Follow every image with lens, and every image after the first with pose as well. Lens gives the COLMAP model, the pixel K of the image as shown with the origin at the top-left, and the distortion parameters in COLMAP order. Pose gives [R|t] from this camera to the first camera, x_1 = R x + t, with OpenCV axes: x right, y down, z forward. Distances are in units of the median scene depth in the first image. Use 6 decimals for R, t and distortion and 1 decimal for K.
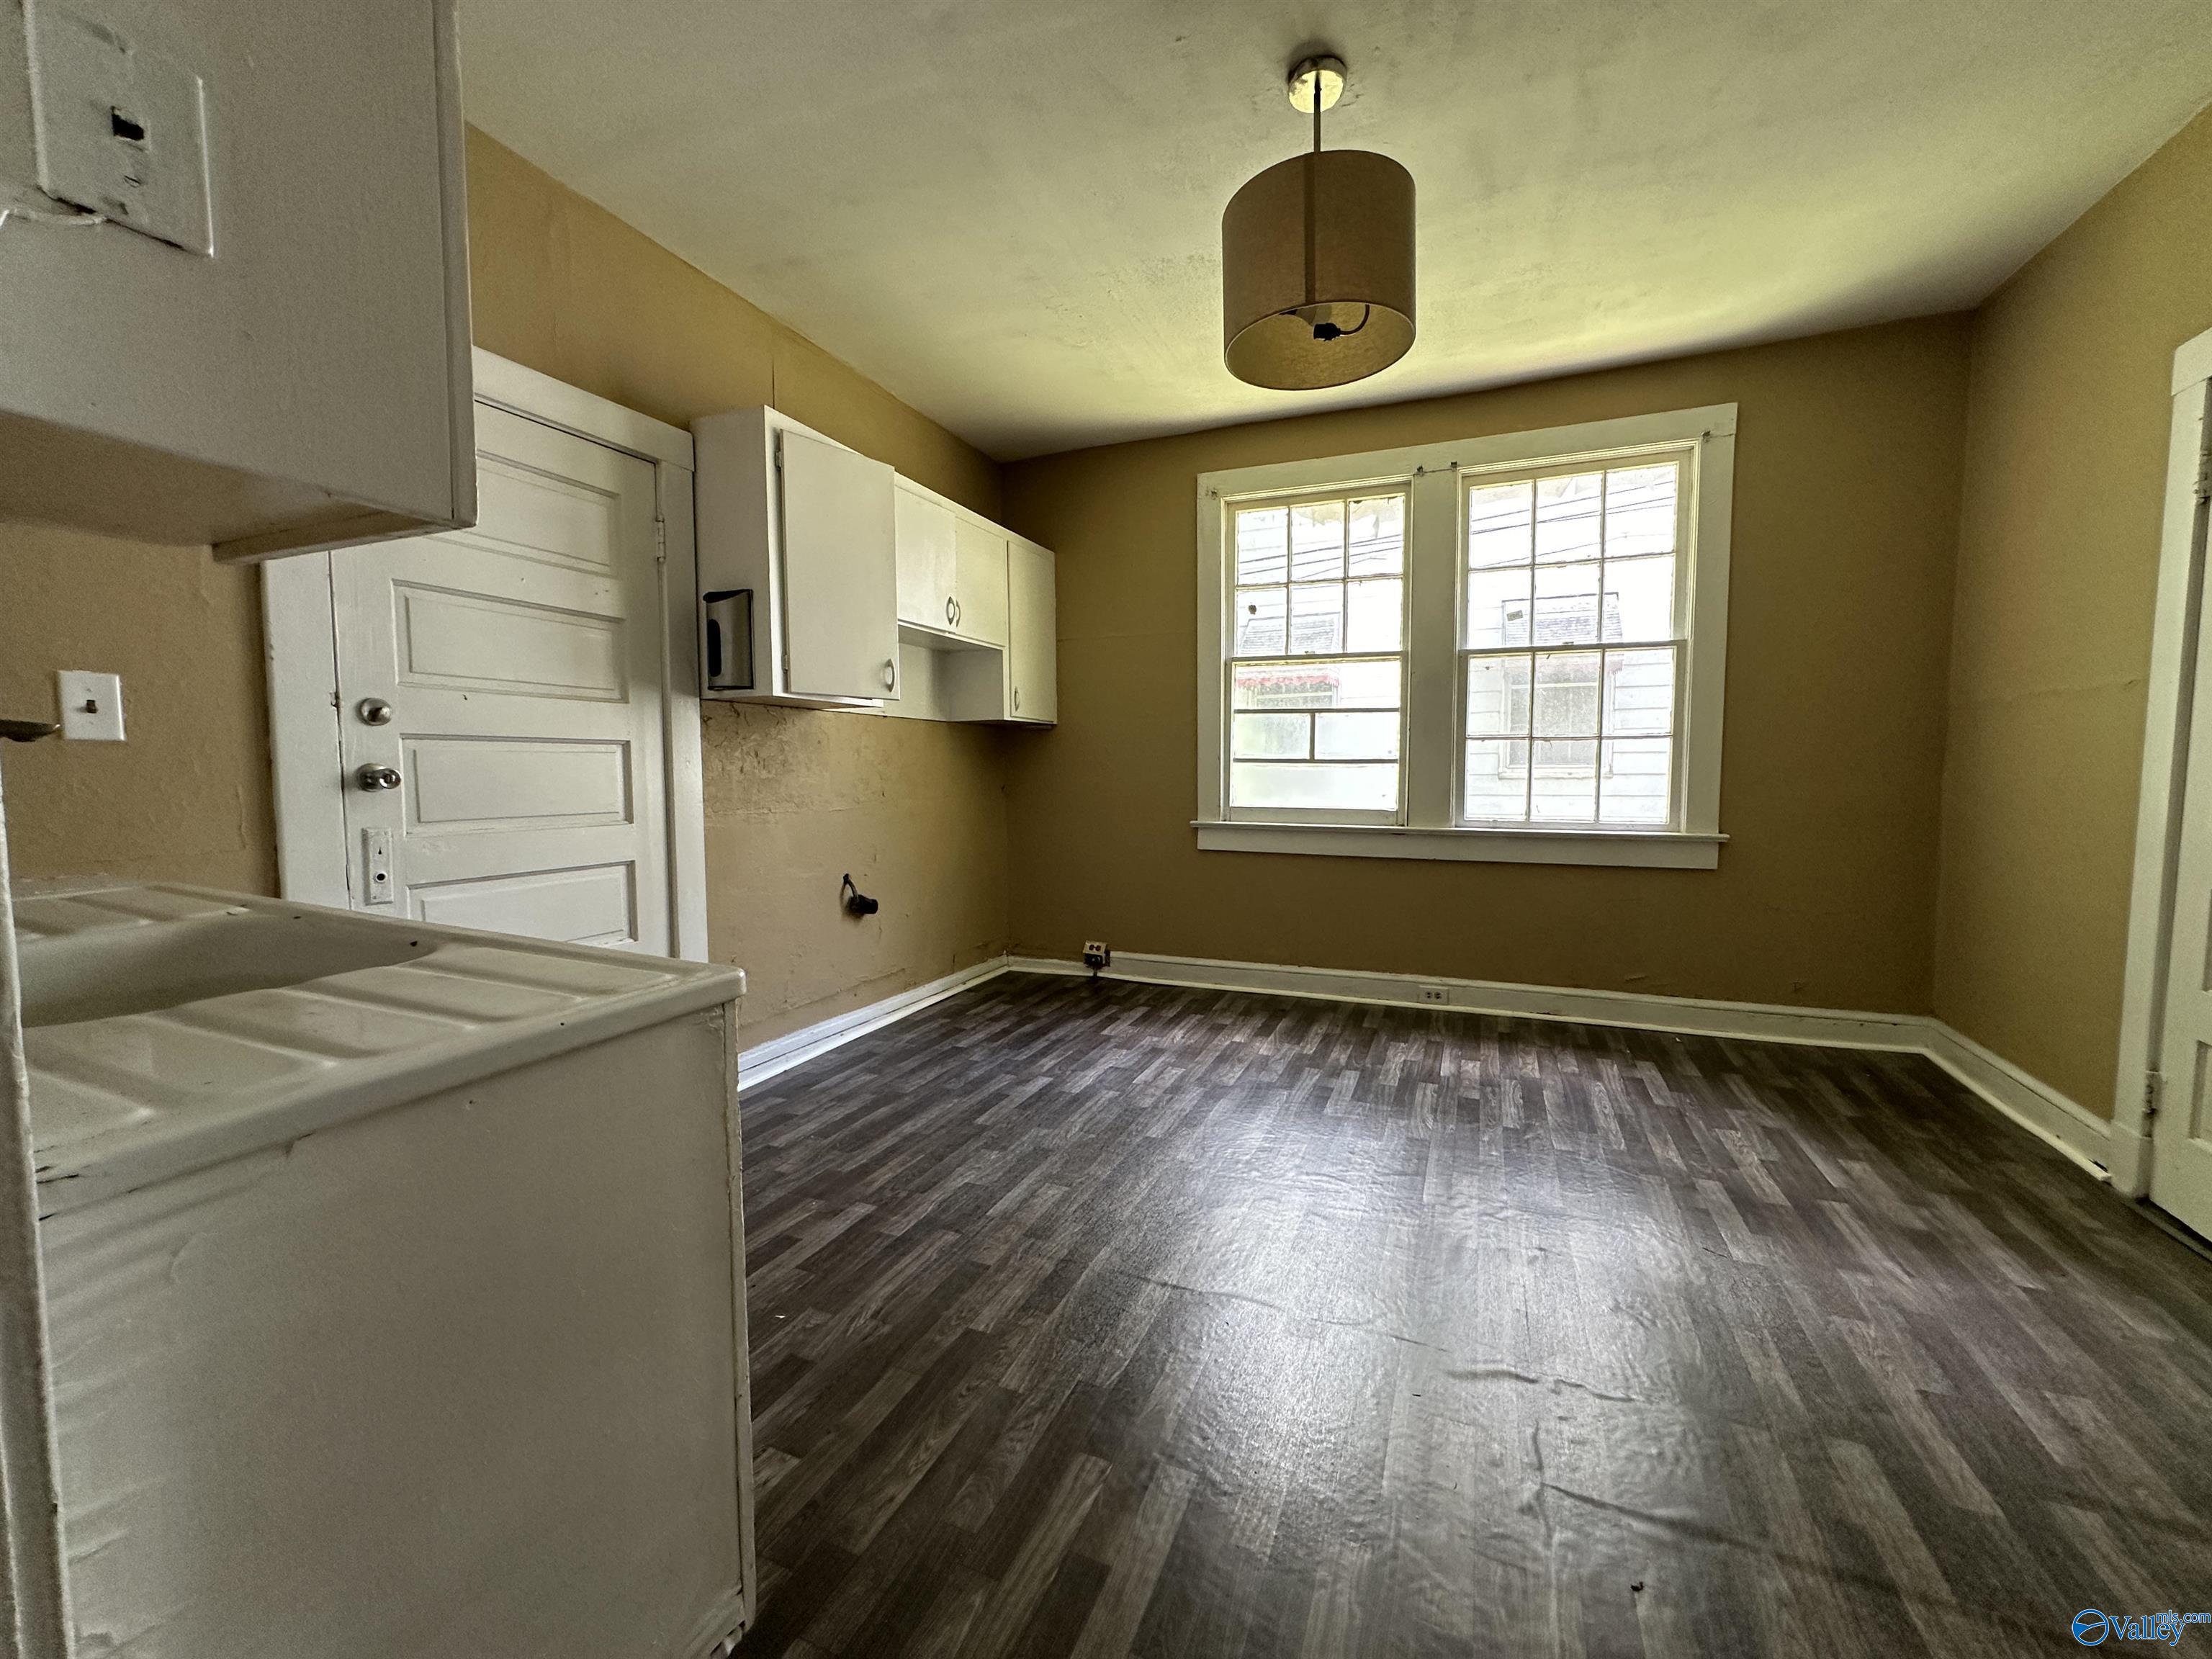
lens RADIAL K [[872.0, 0, 1105.9], [0, 872.0, 832.1], [0, 0, 1]] dist [-0.001570, 0.000096]
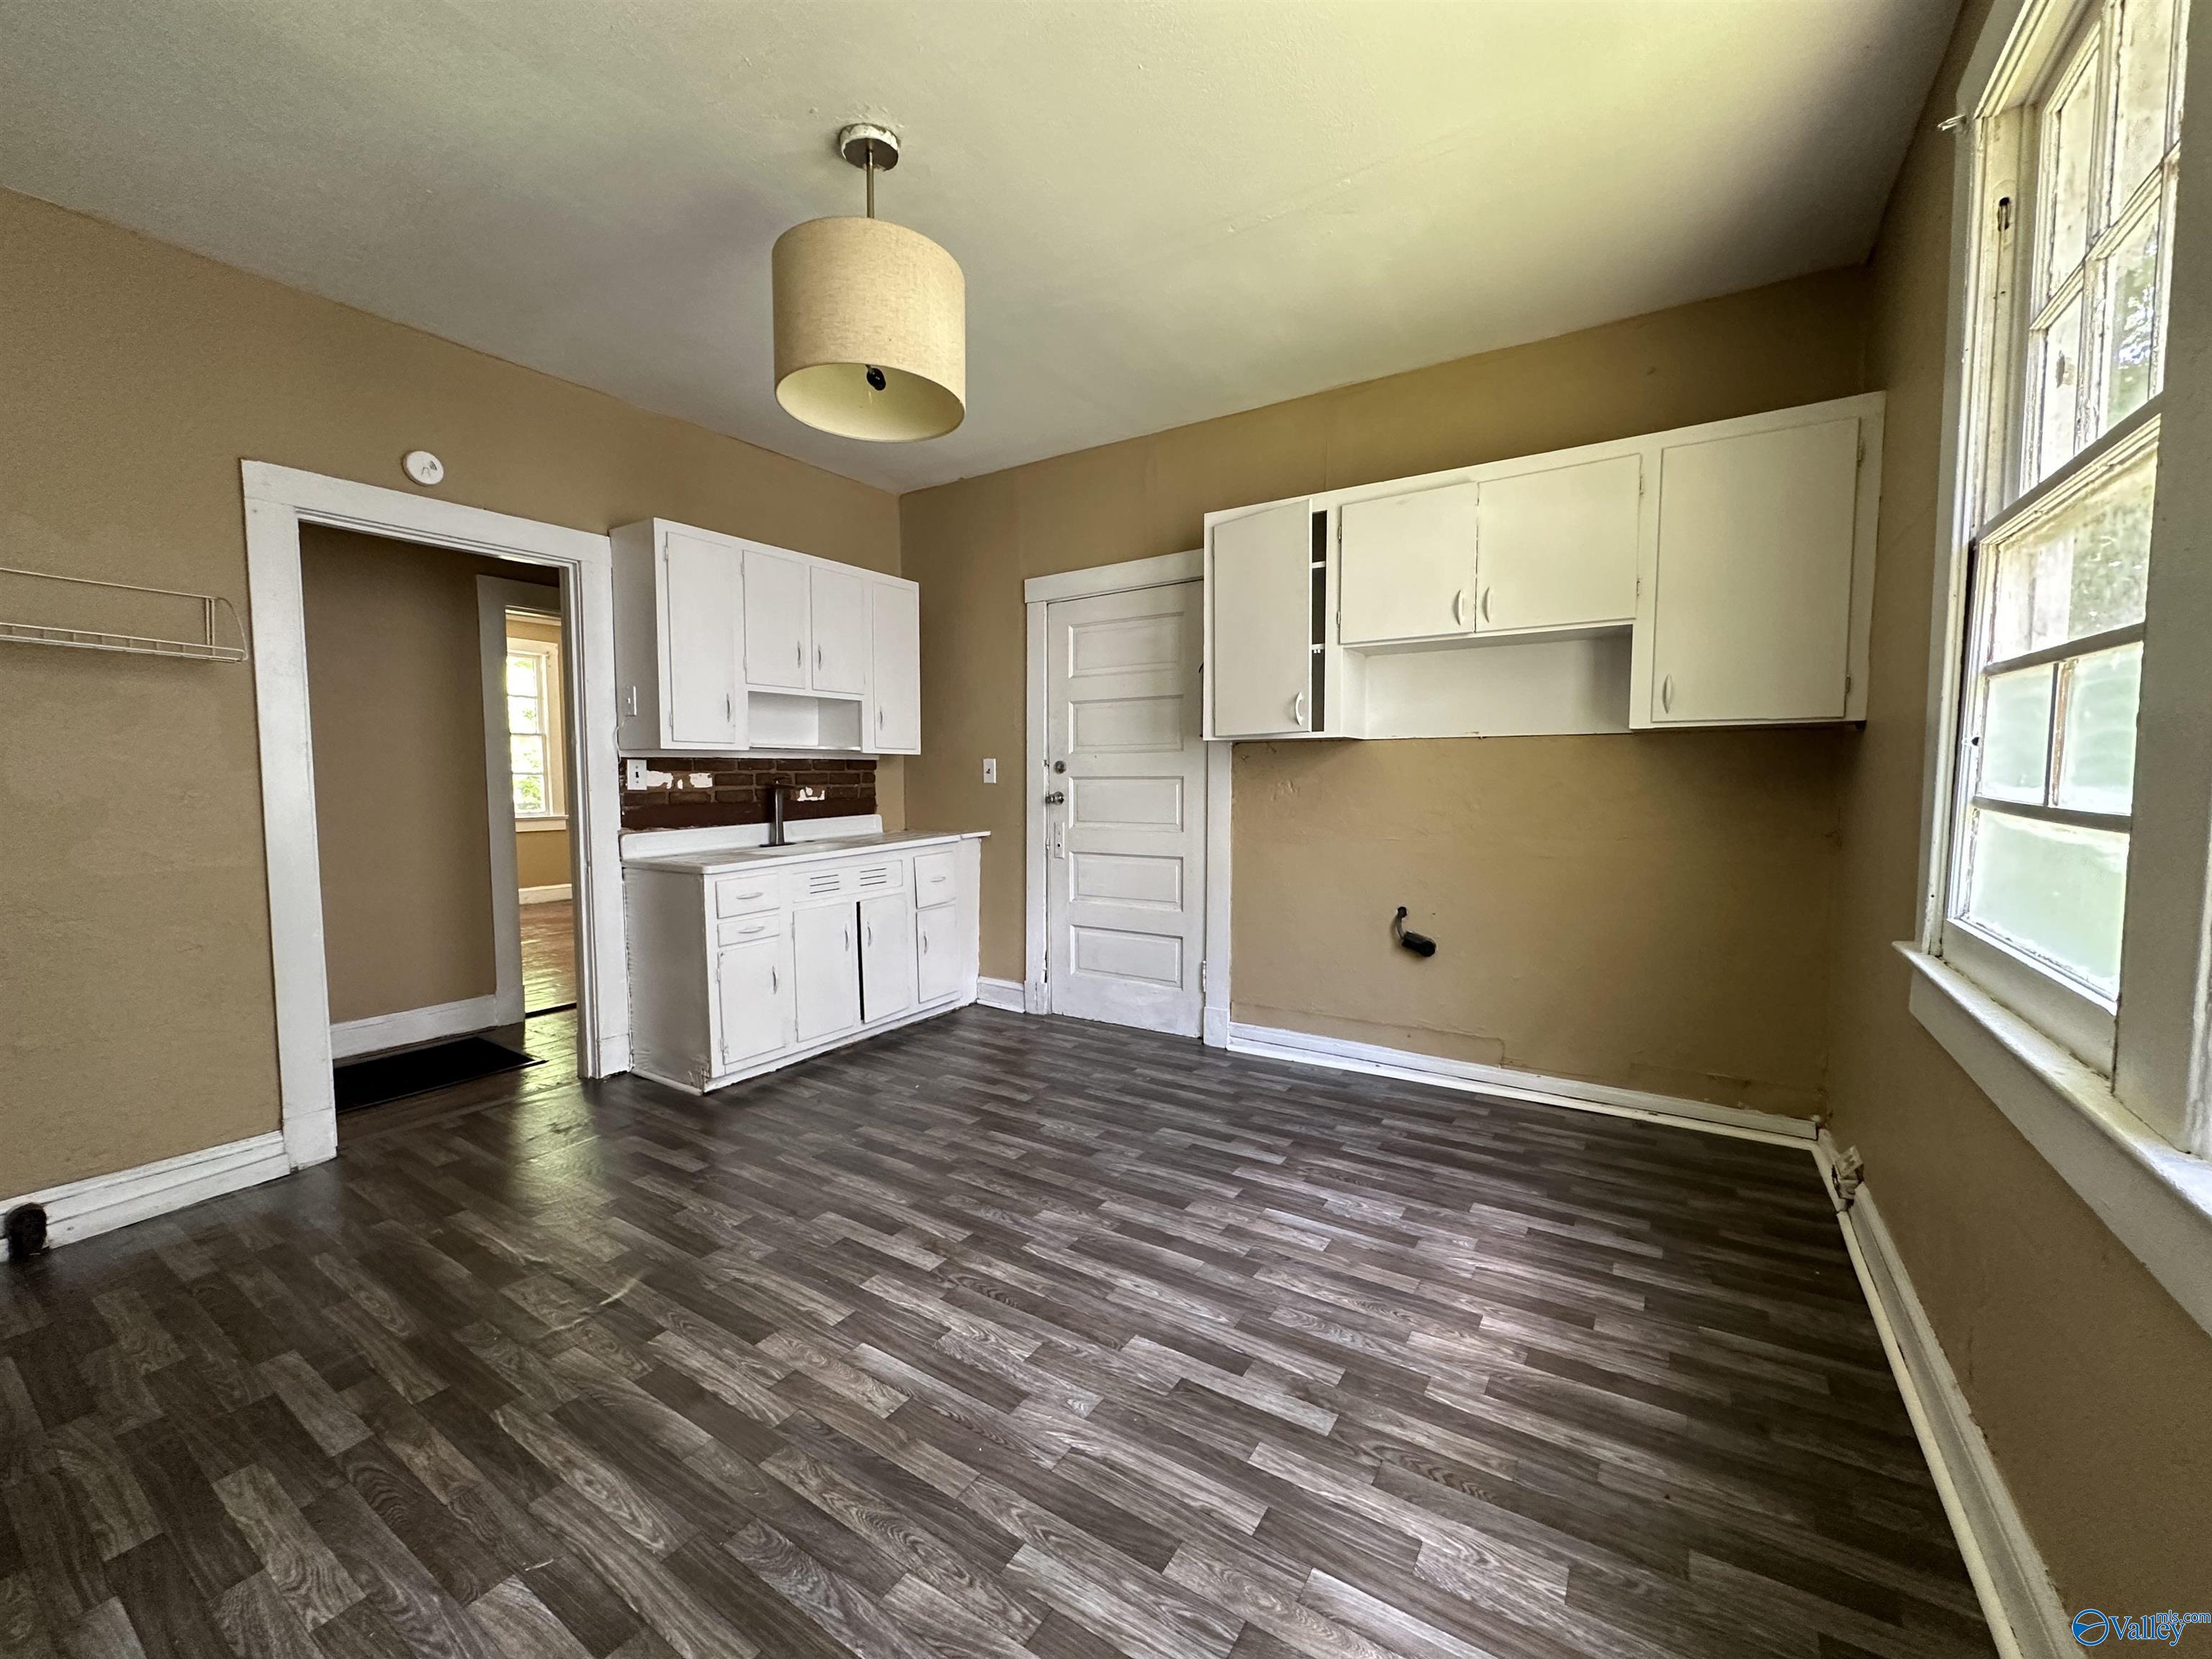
lens RADIAL K [[872.0, 0, 1105.9], [0, 872.0, 832.1], [0, 0, 1]] dist [-0.001570, 0.000096]
pose [[-0.167602, 0.068225, -0.983491, 0.724010], [-0.063600, 0.994776, 0.079846, -0.092641], [0.983801, 0.075932, -0.162387, 0.865259]]
